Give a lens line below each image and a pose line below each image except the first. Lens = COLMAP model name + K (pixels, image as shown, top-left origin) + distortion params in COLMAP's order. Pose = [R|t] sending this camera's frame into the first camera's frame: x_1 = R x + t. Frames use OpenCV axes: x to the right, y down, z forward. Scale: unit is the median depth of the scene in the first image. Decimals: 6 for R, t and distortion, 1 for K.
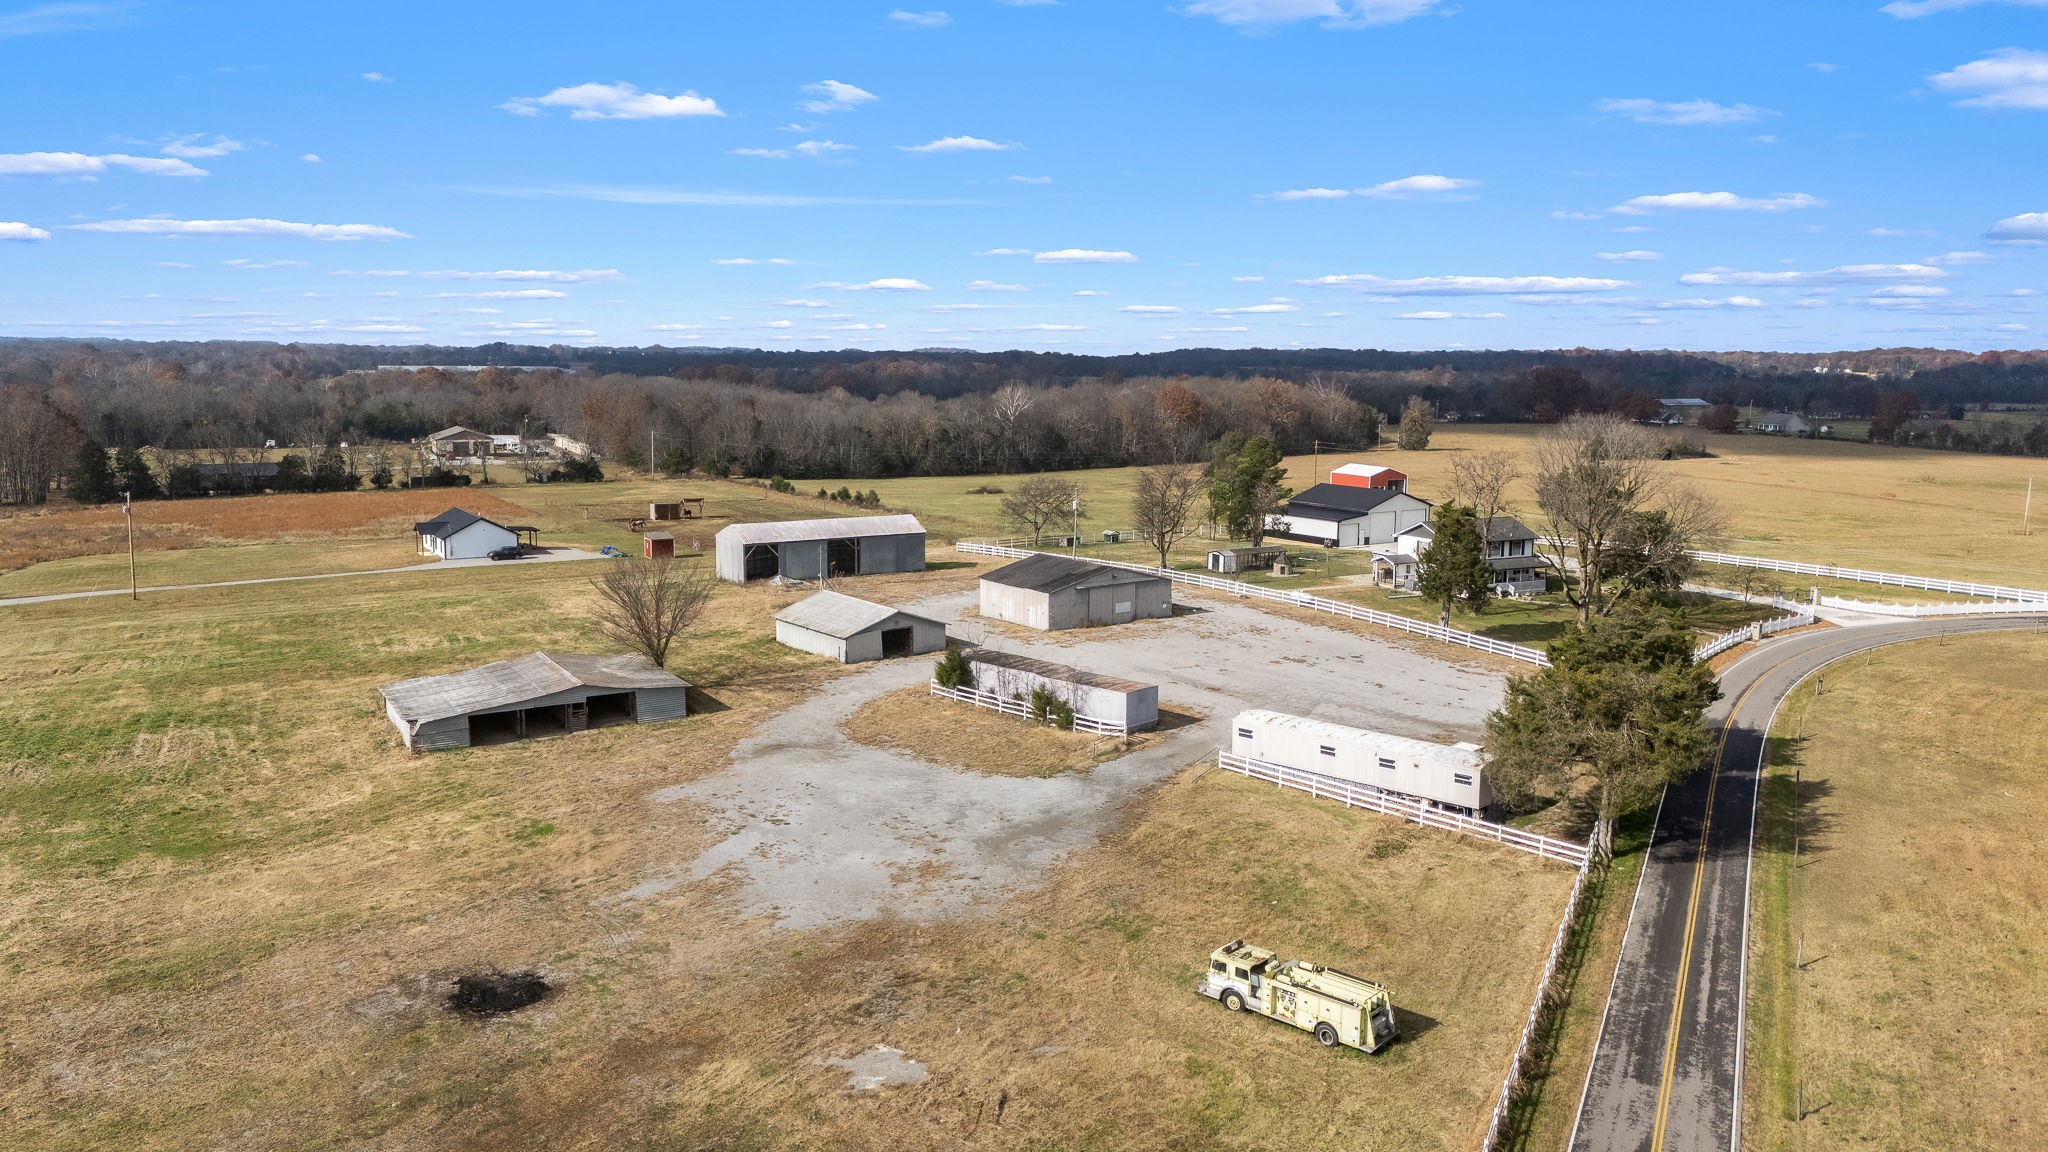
lens RADIAL K [[1535.6, 0, 1031.9], [0, 1535.6, 564.5], [0, 0, 1]] dist [0.072165, -0.071129]
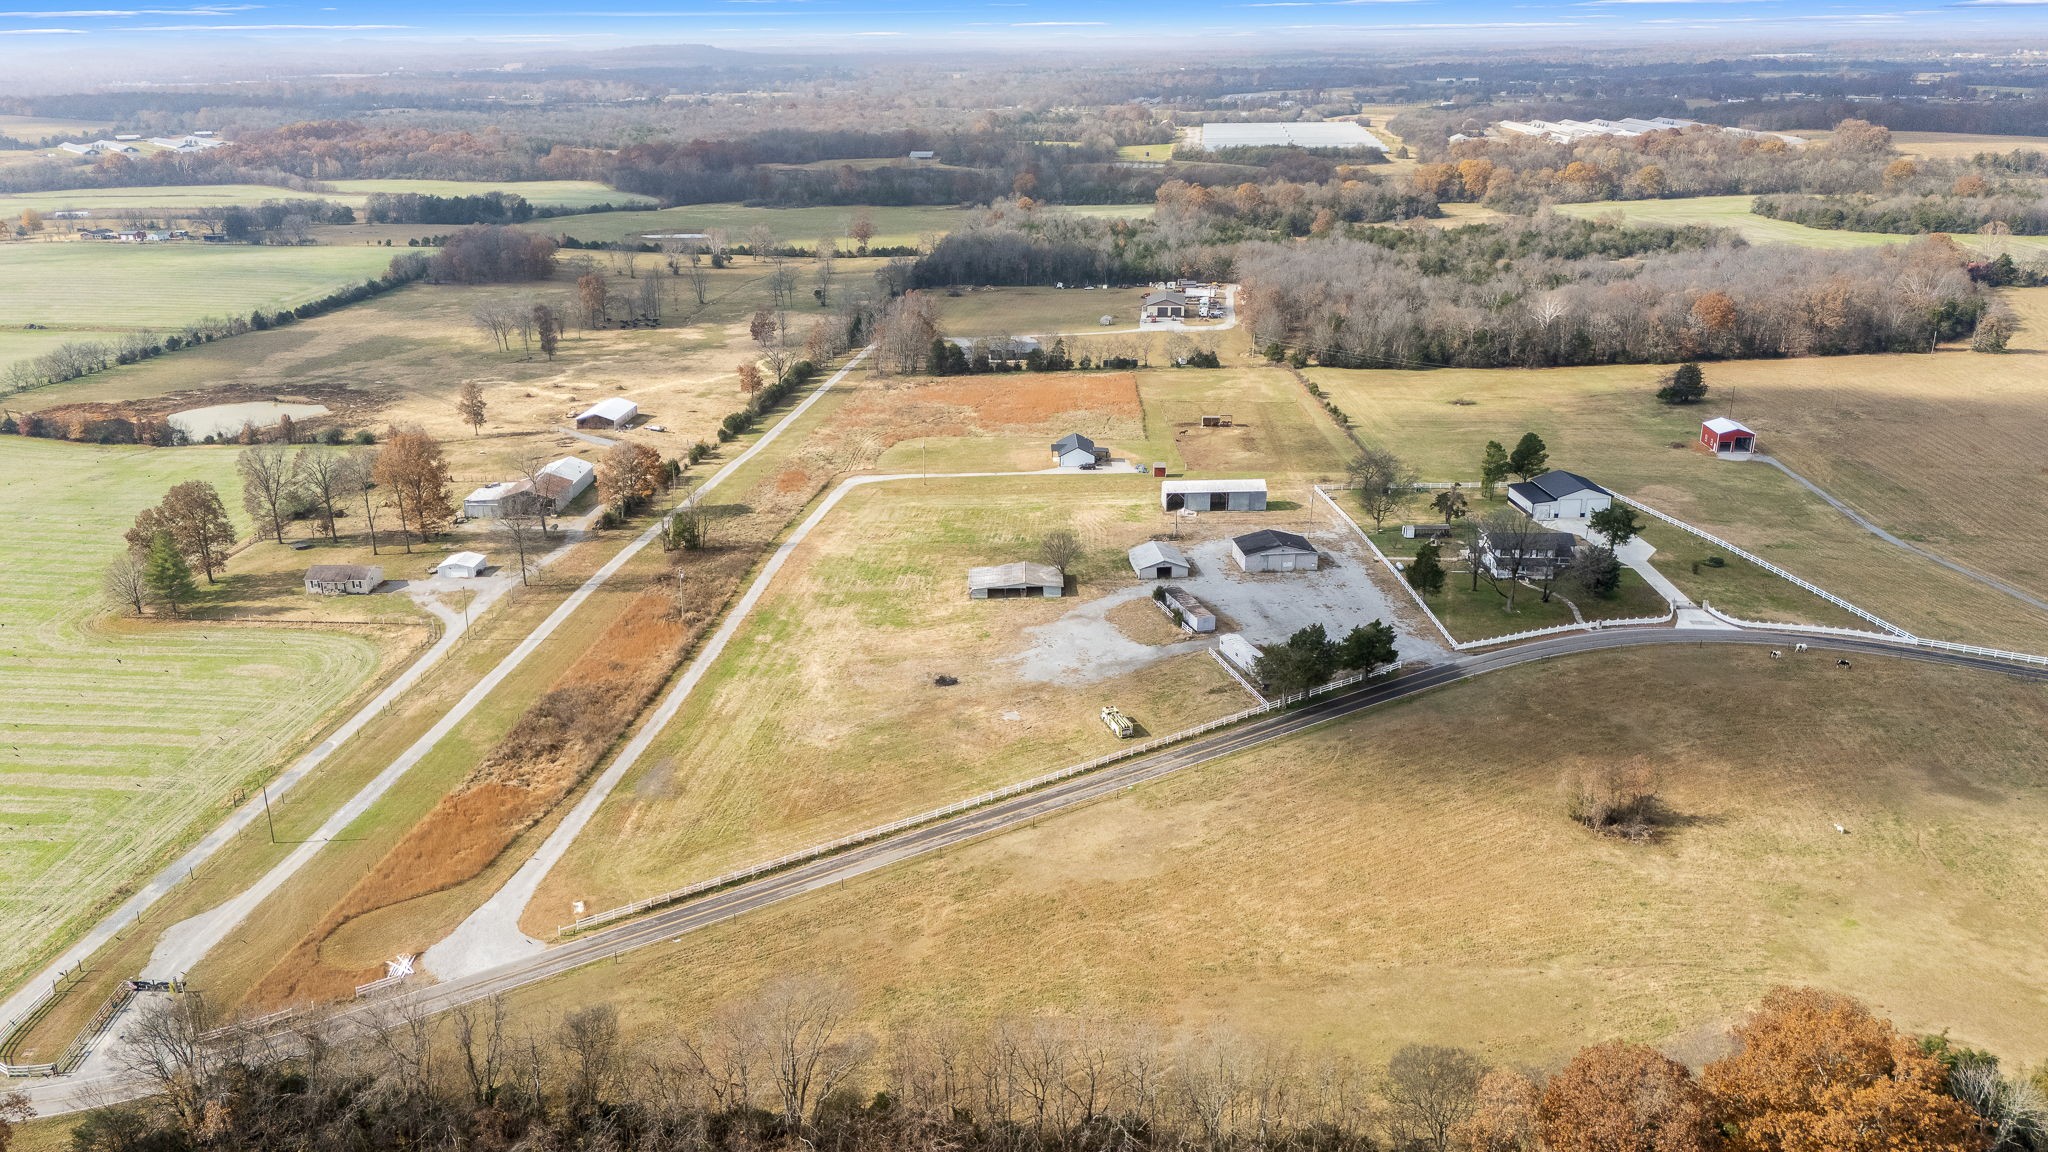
lens RADIAL K [[1535.6, 0, 952.2], [0, 1535.6, 579.7], [0, 0, 1]] dist [0.072165, -0.071129]
pose [[0.838763, 0.156559, -0.521504, 0.413065], [-0.050312, 0.975958, 0.212070, -0.200337], [0.542167, -0.151639, 0.826475, -0.544316]]
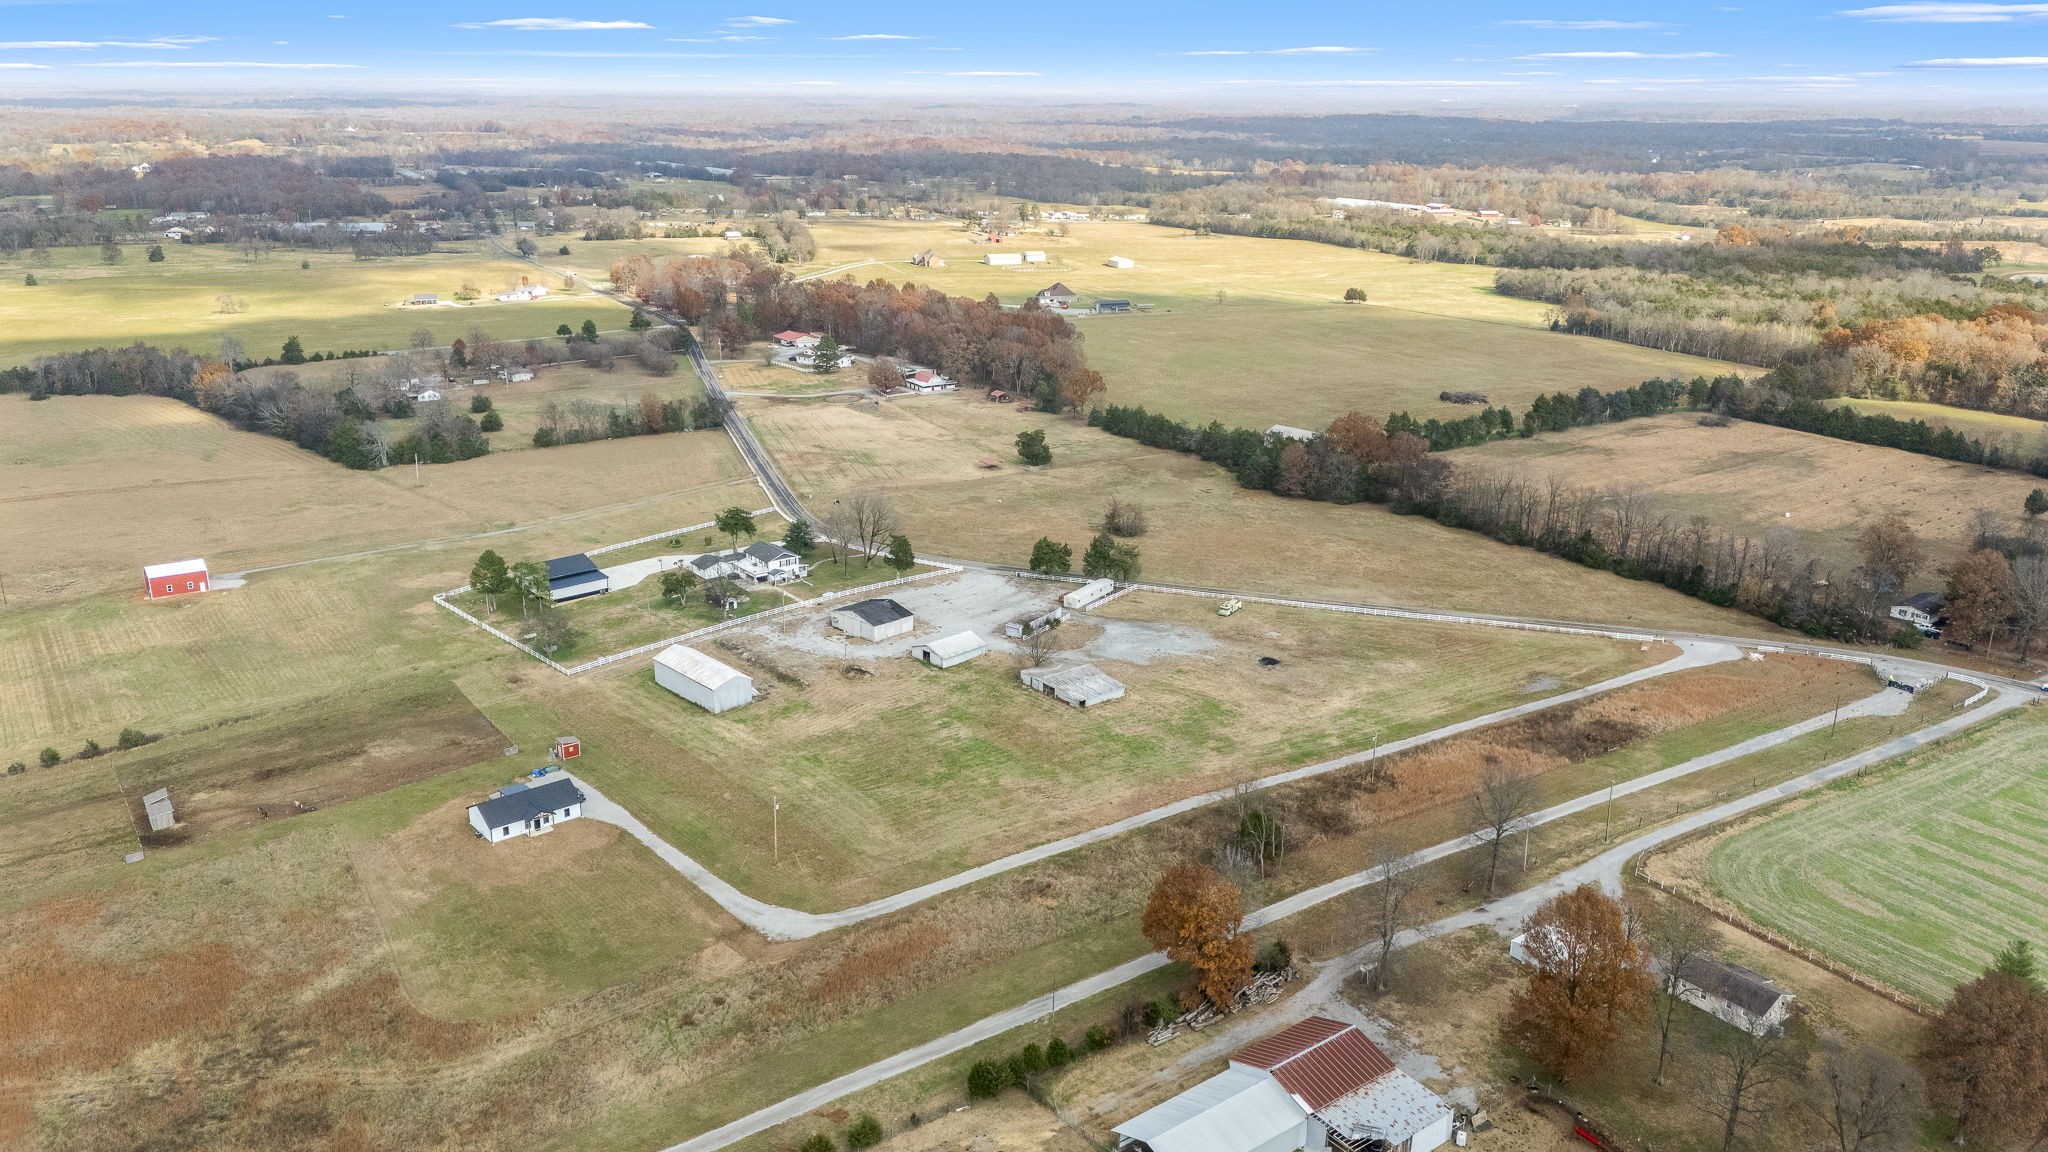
lens RADIAL K [[1535.6, 0, 1041.5], [0, 1535.6, 587.7], [0, 0, 1]] dist [0.072165, -0.071129]
pose [[-0.160837, -0.320097, 0.933632, -1.146896], [0.123631, 0.931963, 0.340823, -0.415074], [-0.979207, 0.170242, -0.110320, 0.533950]]
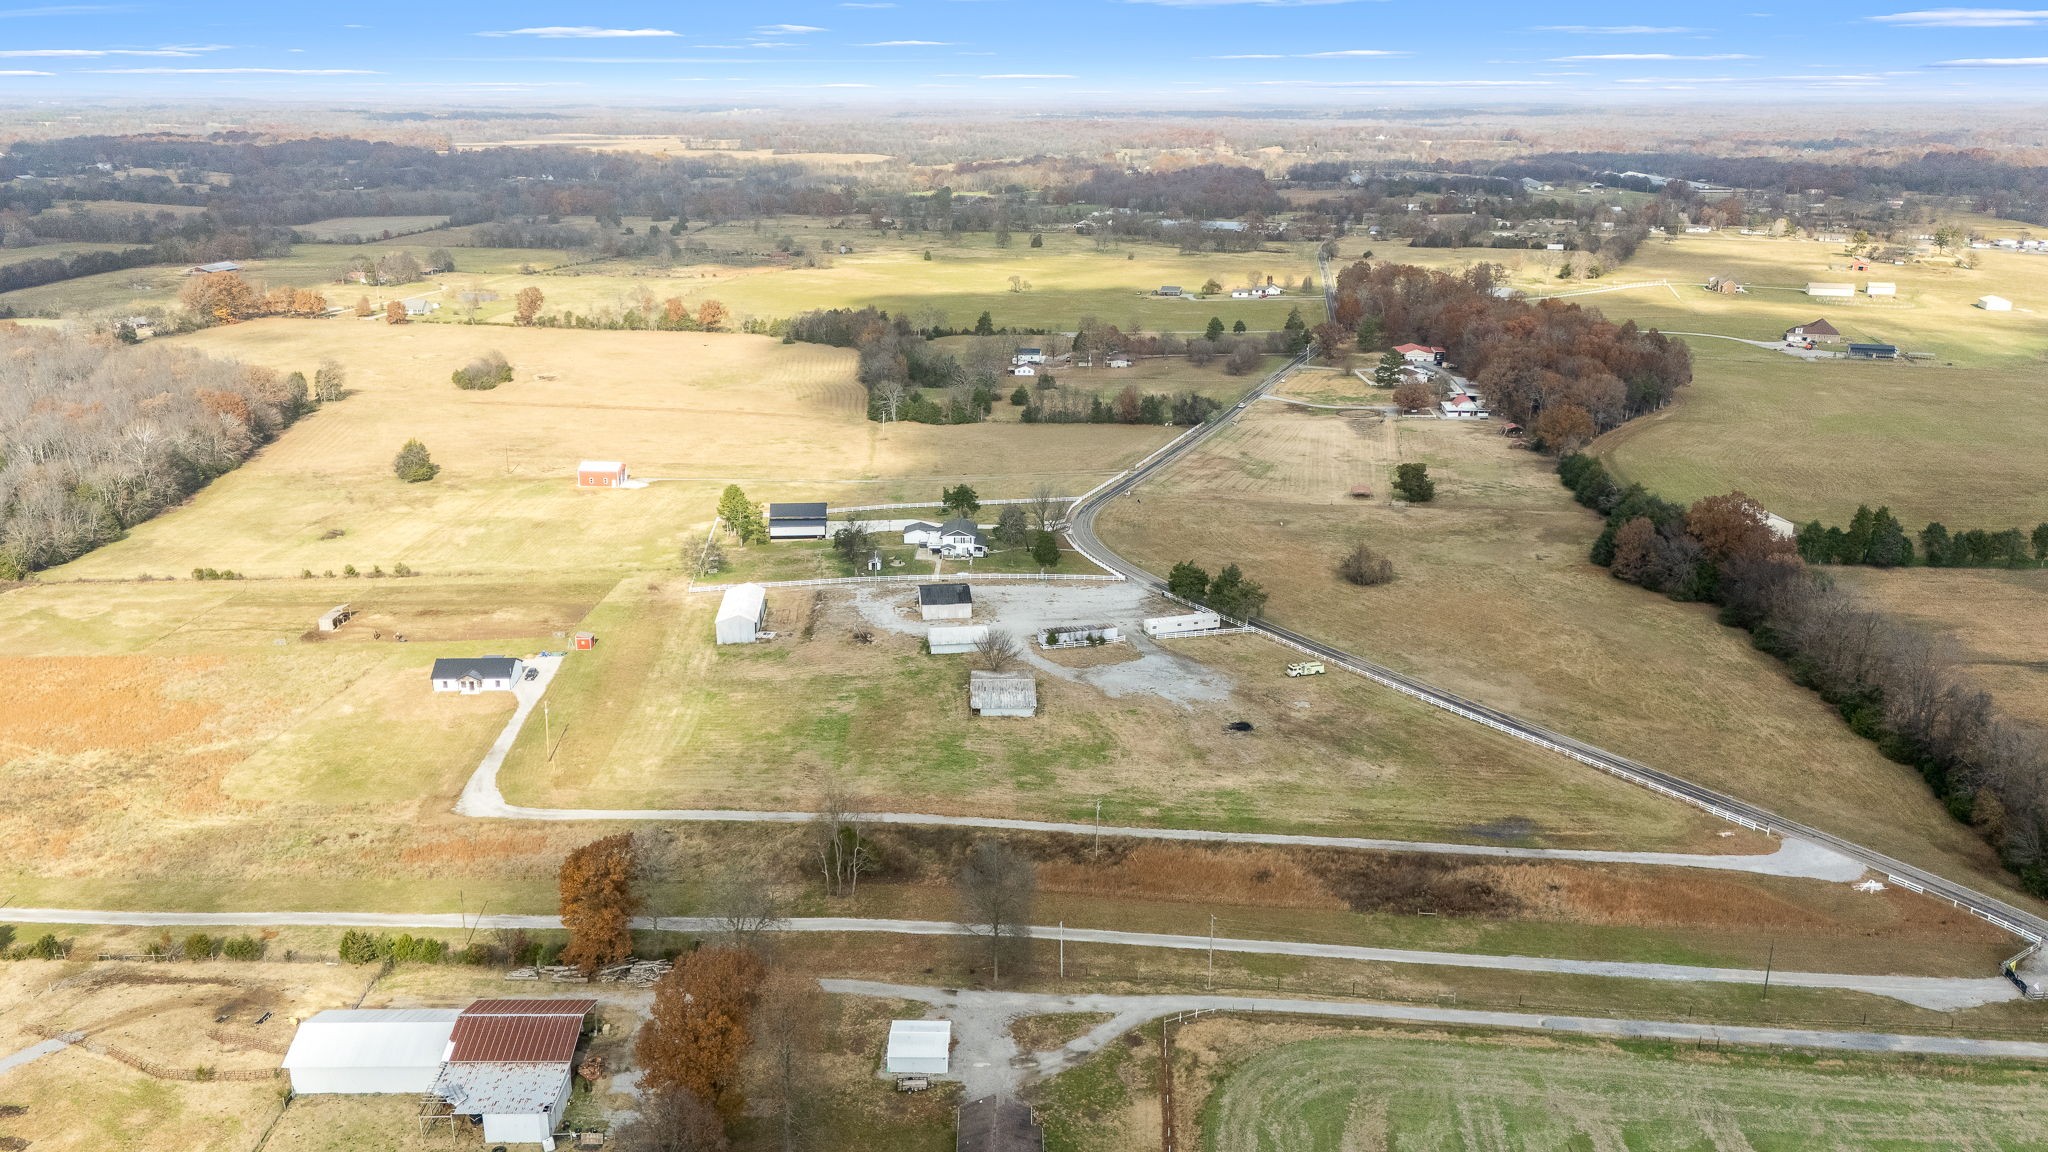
lens RADIAL K [[1535.6, 0, 1024.8], [0, 1535.6, 614.0], [0, 0, 1]] dist [0.072165, -0.071129]
pose [[0.481879, -0.294501, 0.825265, -1.012974], [0.122254, 0.955212, 0.269488, -0.315078], [-0.867667, -0.028968, 0.496301, -0.158830]]
